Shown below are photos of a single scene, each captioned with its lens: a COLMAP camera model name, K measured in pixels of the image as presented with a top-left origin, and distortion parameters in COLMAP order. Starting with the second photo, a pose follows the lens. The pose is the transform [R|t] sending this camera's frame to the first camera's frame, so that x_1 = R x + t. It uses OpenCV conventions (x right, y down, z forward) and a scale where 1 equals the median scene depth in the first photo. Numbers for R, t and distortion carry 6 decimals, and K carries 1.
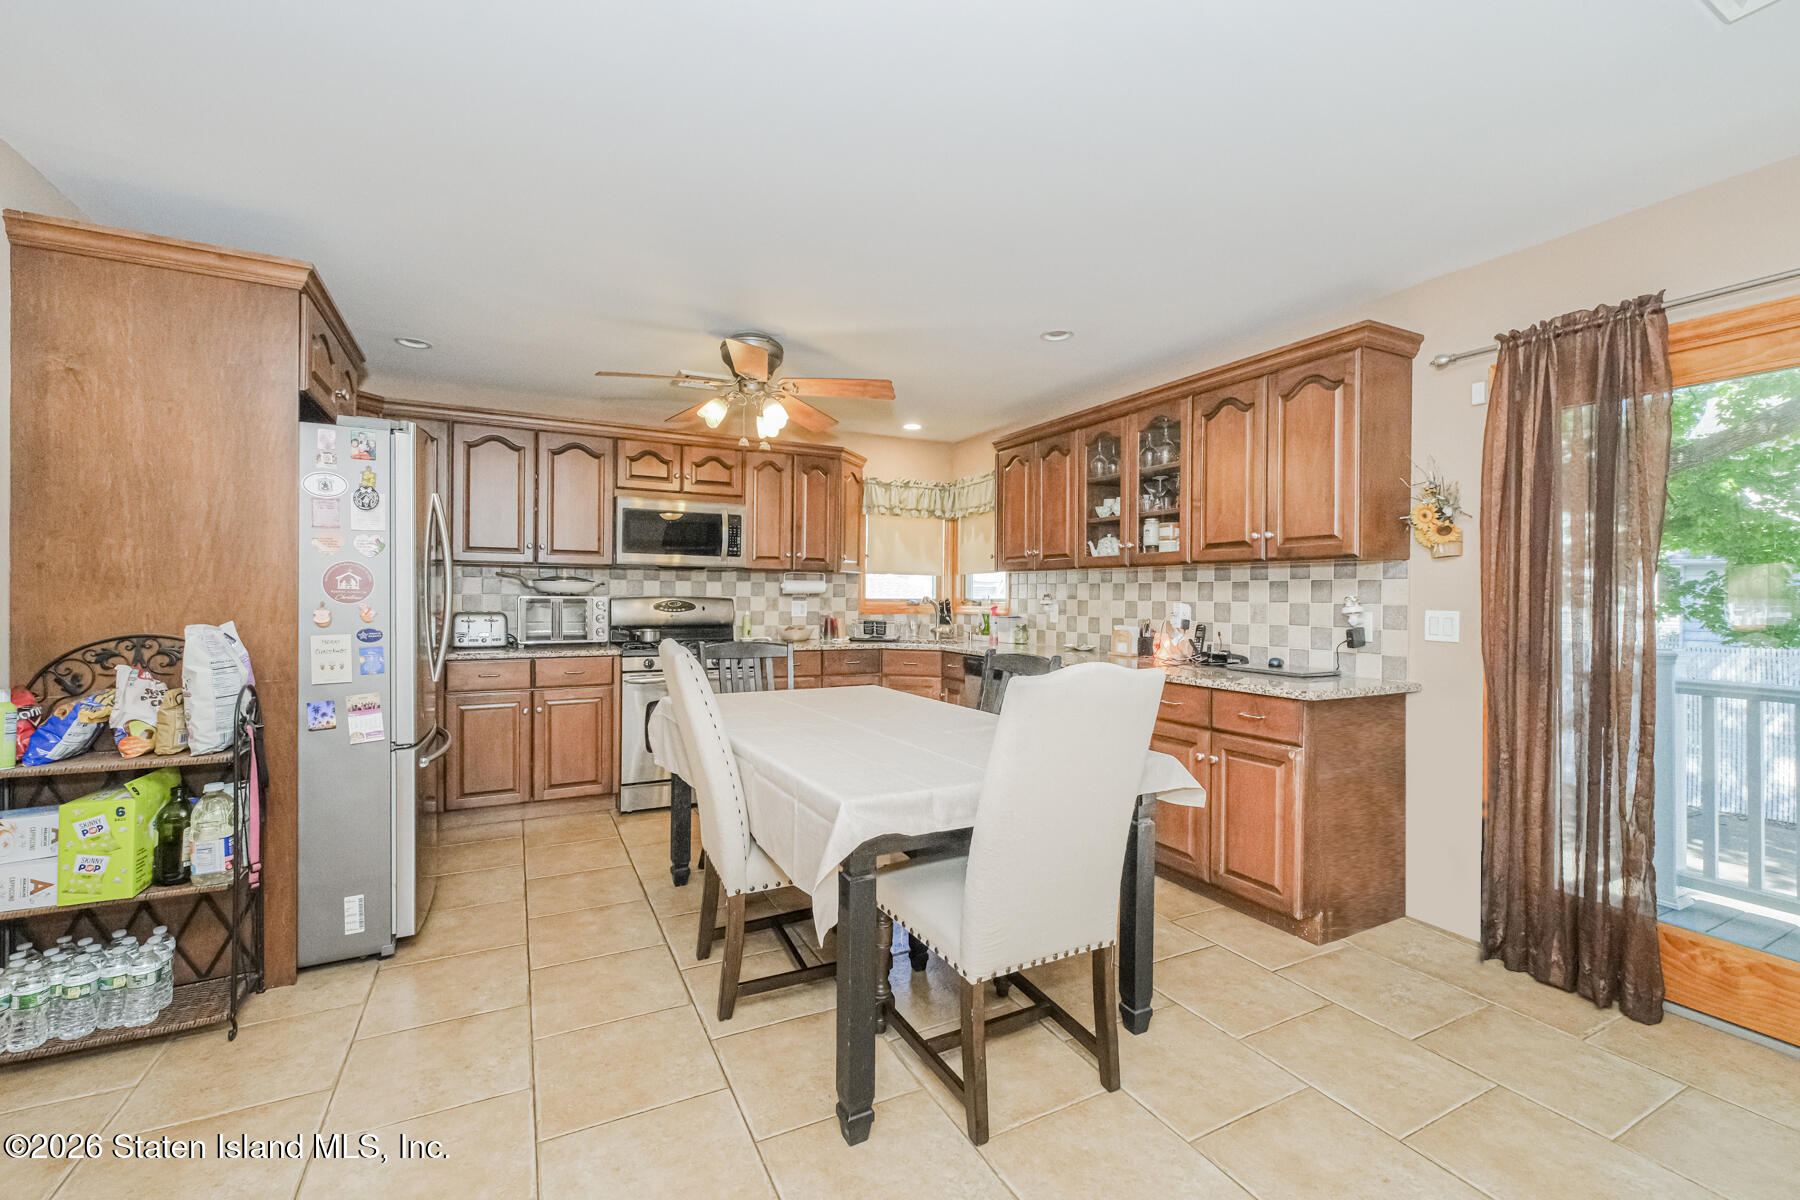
lens RADIAL K [[754.4, 0, 900.0], [0, 754.4, 600.0], [0, 0, 1]] dist [-0.001286, 0.000460]
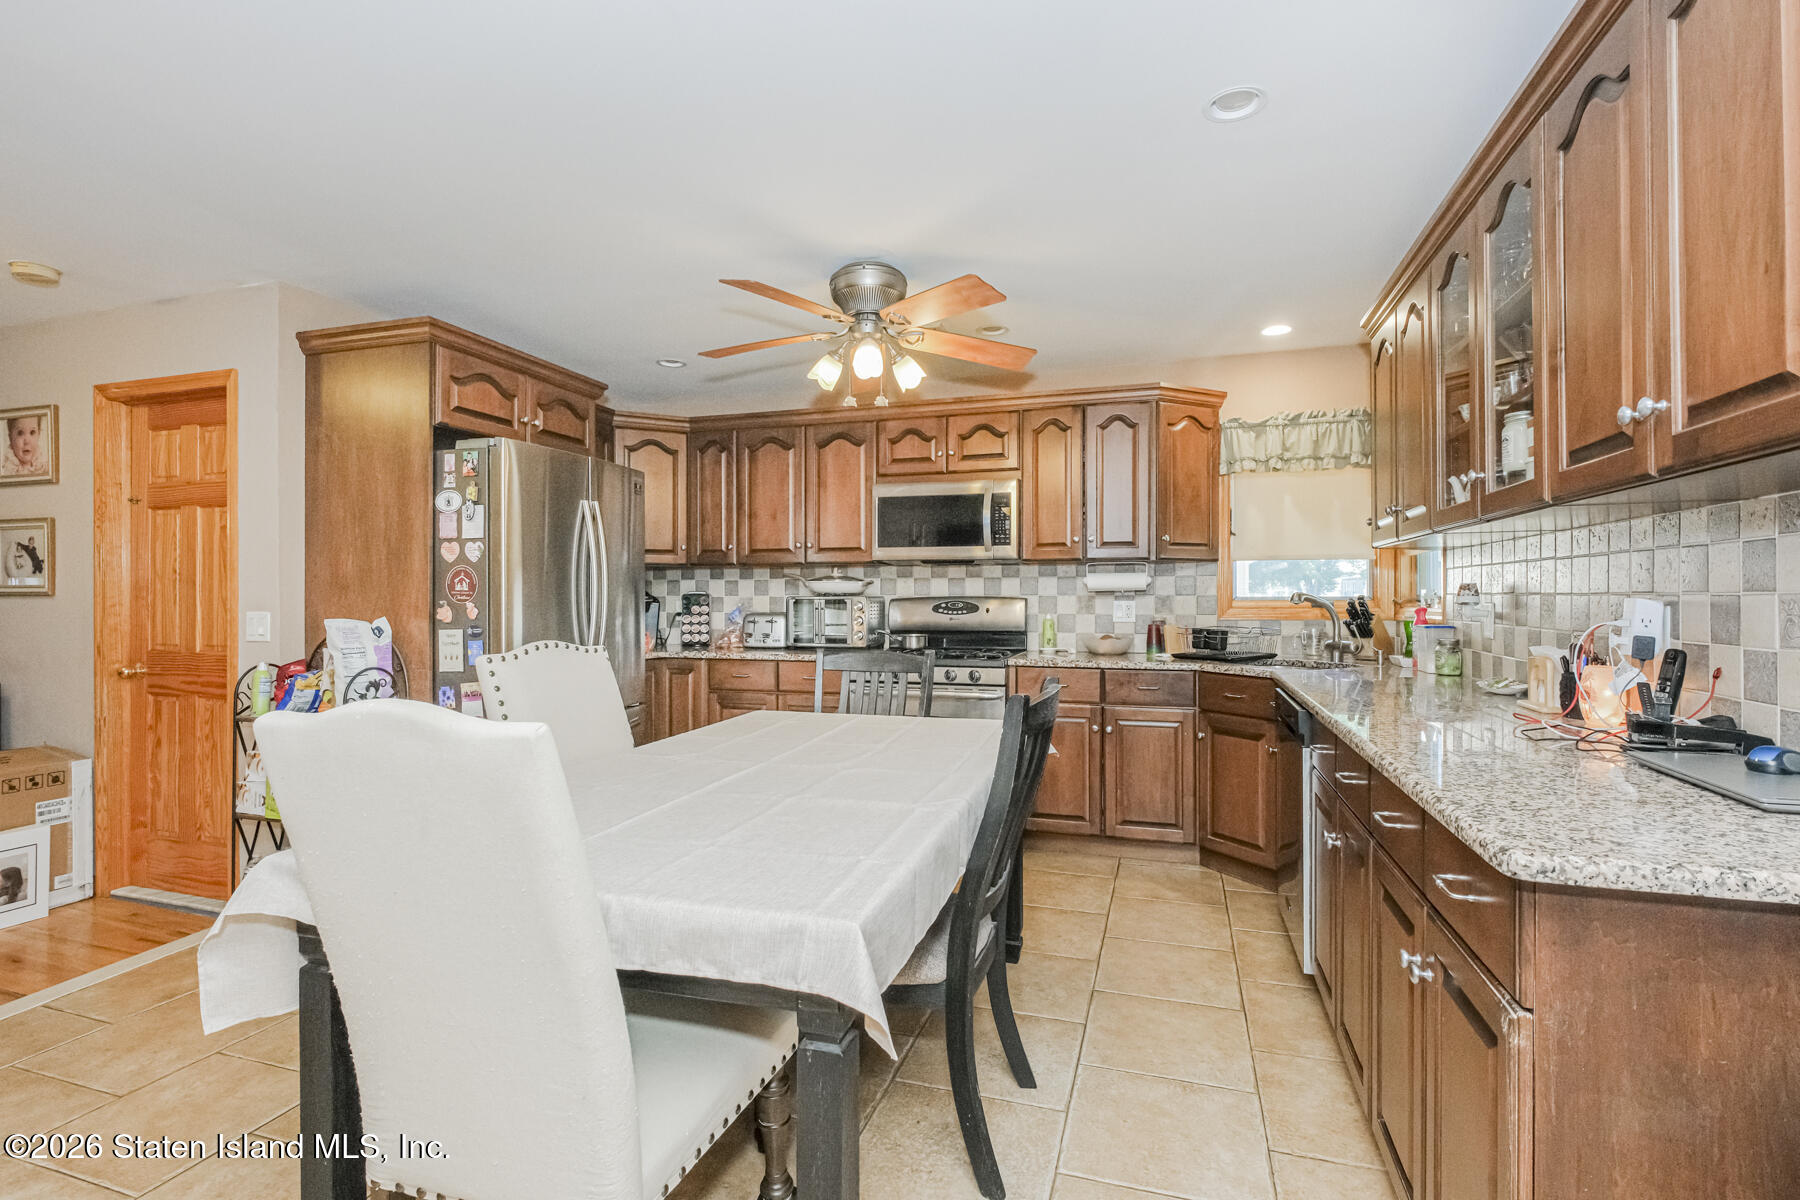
lens RADIAL K [[840.9, 0, 900.0], [0, 840.9, 600.0], [0, 0, 1]] dist [-0.001146, 0.000056]
pose [[0.704203, -0.007406, -0.709960, 0.532567], [0.003538, 0.999970, -0.006922, 0.009507], [0.709990, 0.002363, 0.704208, 0.468947]]
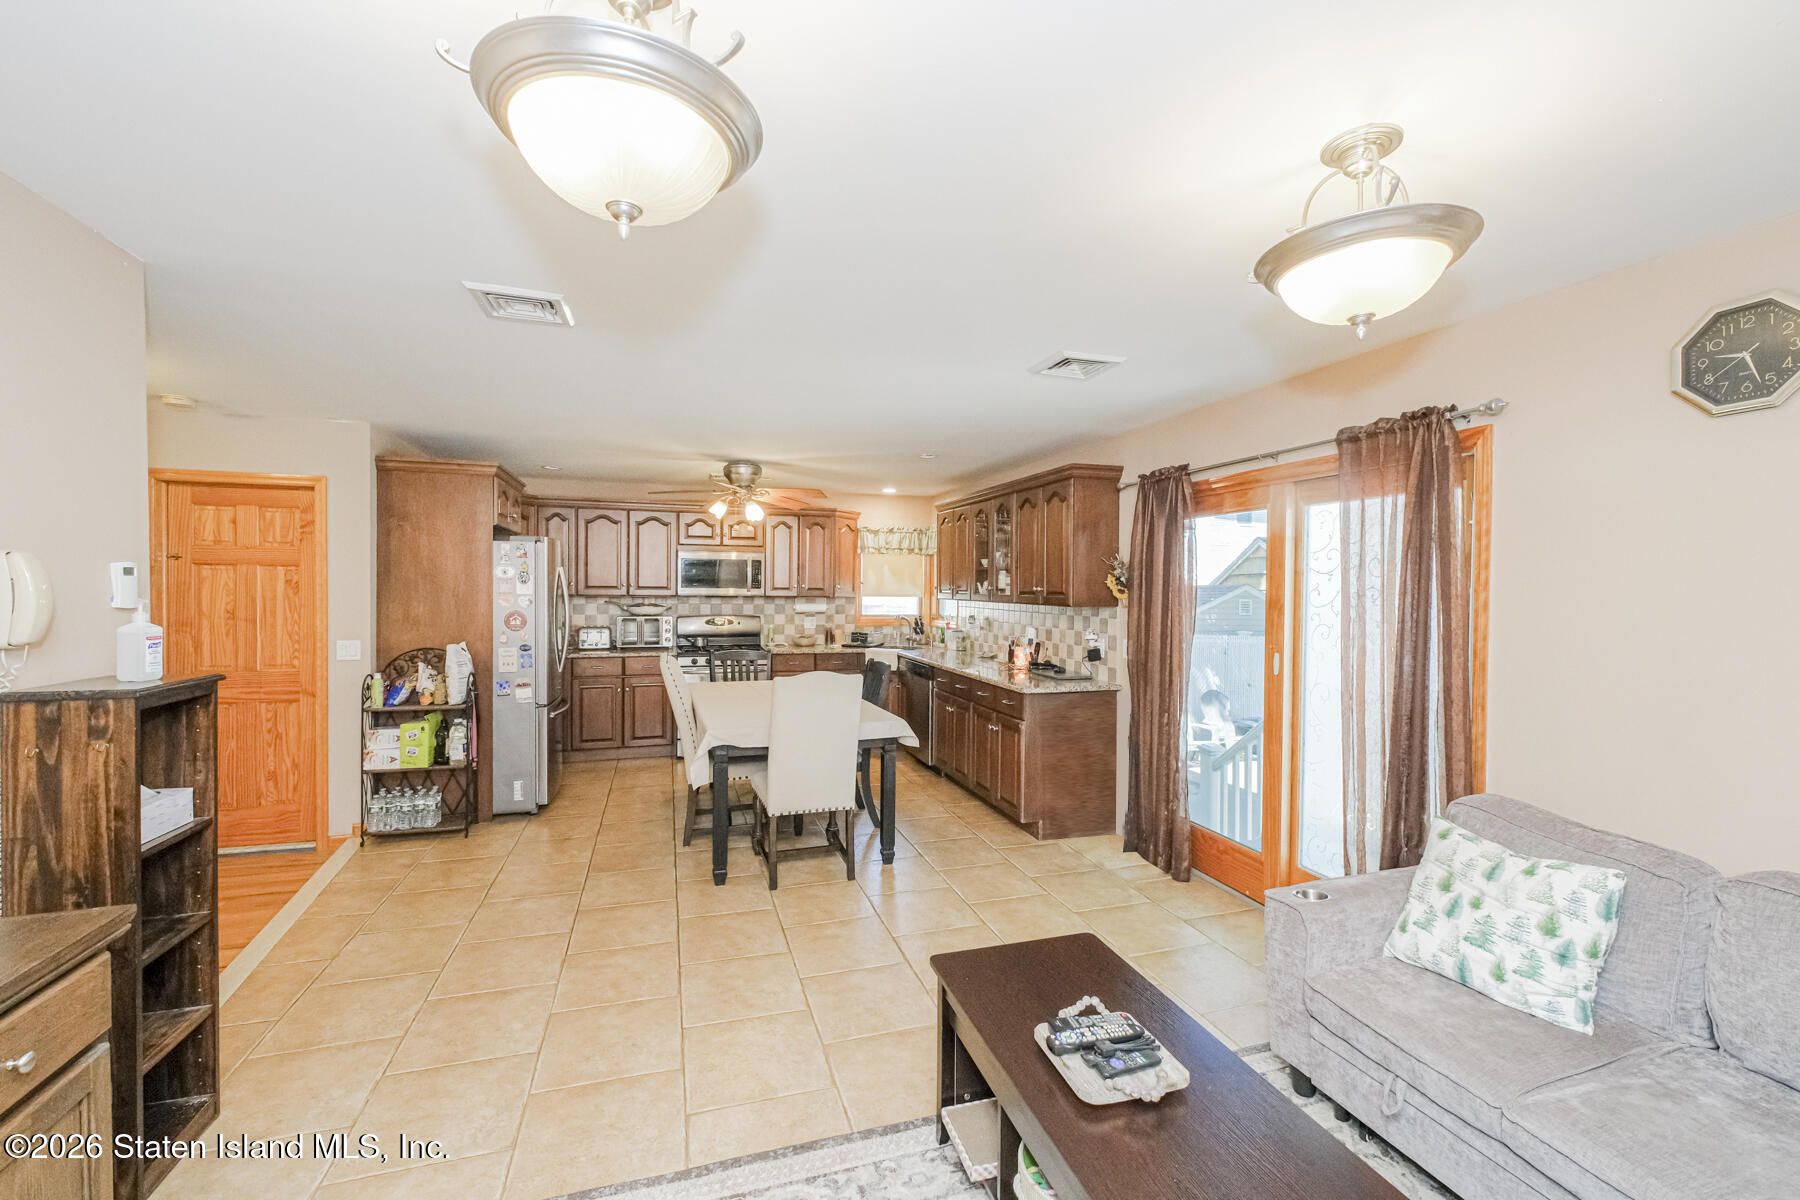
lens RADIAL K [[750.6, 0, 898.4], [0, 750.6, 596.1], [0, 0, 1]] dist [-0.000861, -0.000202]
pose [[0.985198, 0.001922, -0.171411, 0.476301], [-0.000968, 0.999984, 0.005649, -0.081563], [0.171419, -0.005400, 0.985183, -0.613545]]
